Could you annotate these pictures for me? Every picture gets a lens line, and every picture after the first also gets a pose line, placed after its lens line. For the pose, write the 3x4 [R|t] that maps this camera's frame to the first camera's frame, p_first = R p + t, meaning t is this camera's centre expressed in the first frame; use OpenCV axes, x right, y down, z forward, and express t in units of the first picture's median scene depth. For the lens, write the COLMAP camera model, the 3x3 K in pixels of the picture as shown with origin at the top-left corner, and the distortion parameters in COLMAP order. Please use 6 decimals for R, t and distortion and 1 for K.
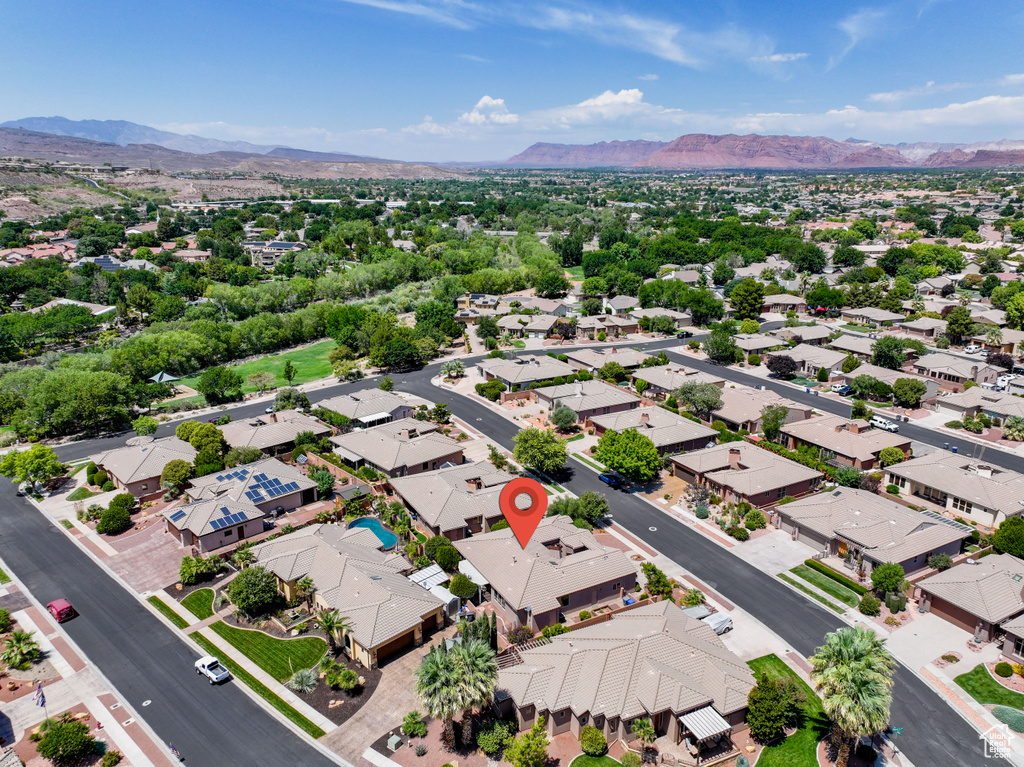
lens RADIAL K [[722.9, 0, 516.3], [0, 722.9, 379.2], [0, 0, 1]] dist [0.001376, 0.022904]
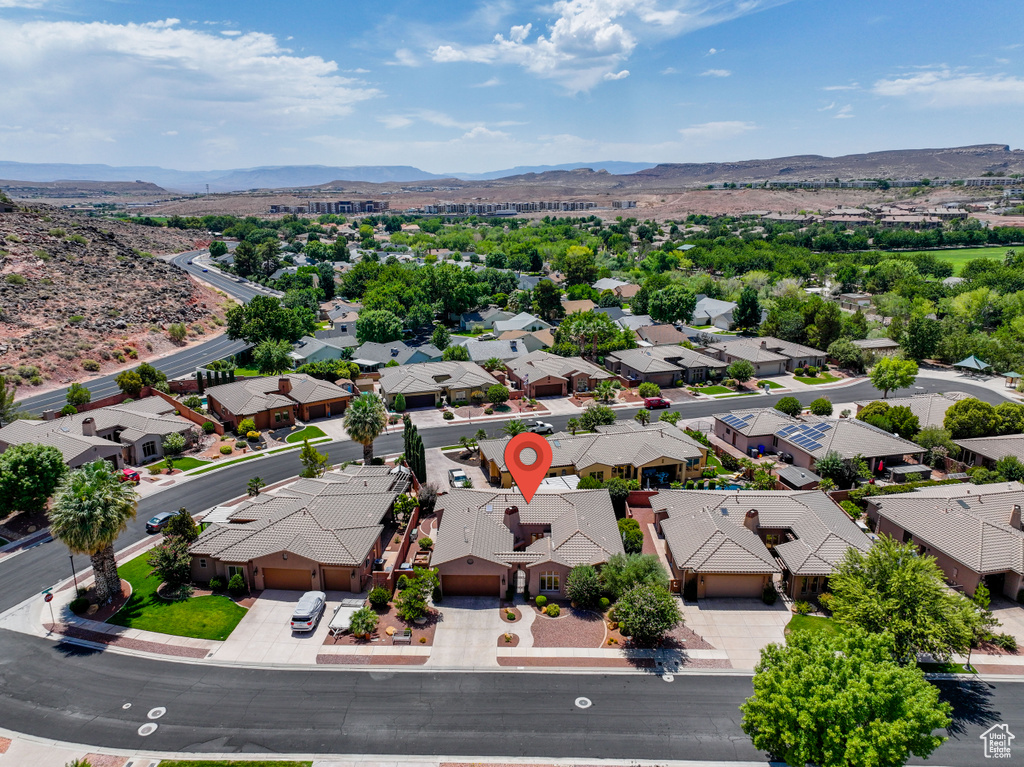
lens RADIAL K [[722.9, 0, 516.3], [0, 722.9, 379.2], [0, 0, 1]] dist [0.001376, 0.022904]
pose [[-0.512730, 0.208466, -0.832856, 0.504943], [-0.237234, 0.897903, 0.370796, -0.138822], [0.825123, 0.387700, -0.410927, 0.955249]]
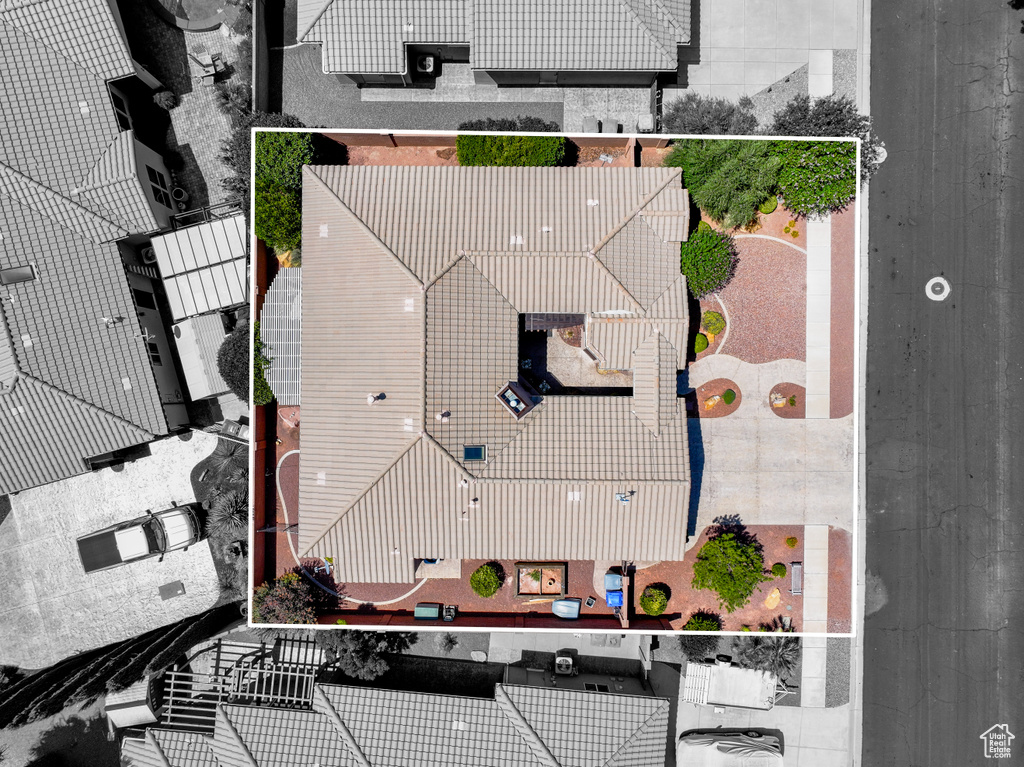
lens RADIAL K [[722.9, 0, 516.3], [0, 722.9, 379.2], [0, 0, 1]] dist [0.001376, 0.022904]
pose [[0.862710, 0.505512, -0.013725, 0.041650], [-0.126590, 0.242157, 0.961943, -0.070559], [0.489597, -0.828141, 0.272904, 0.690796]]
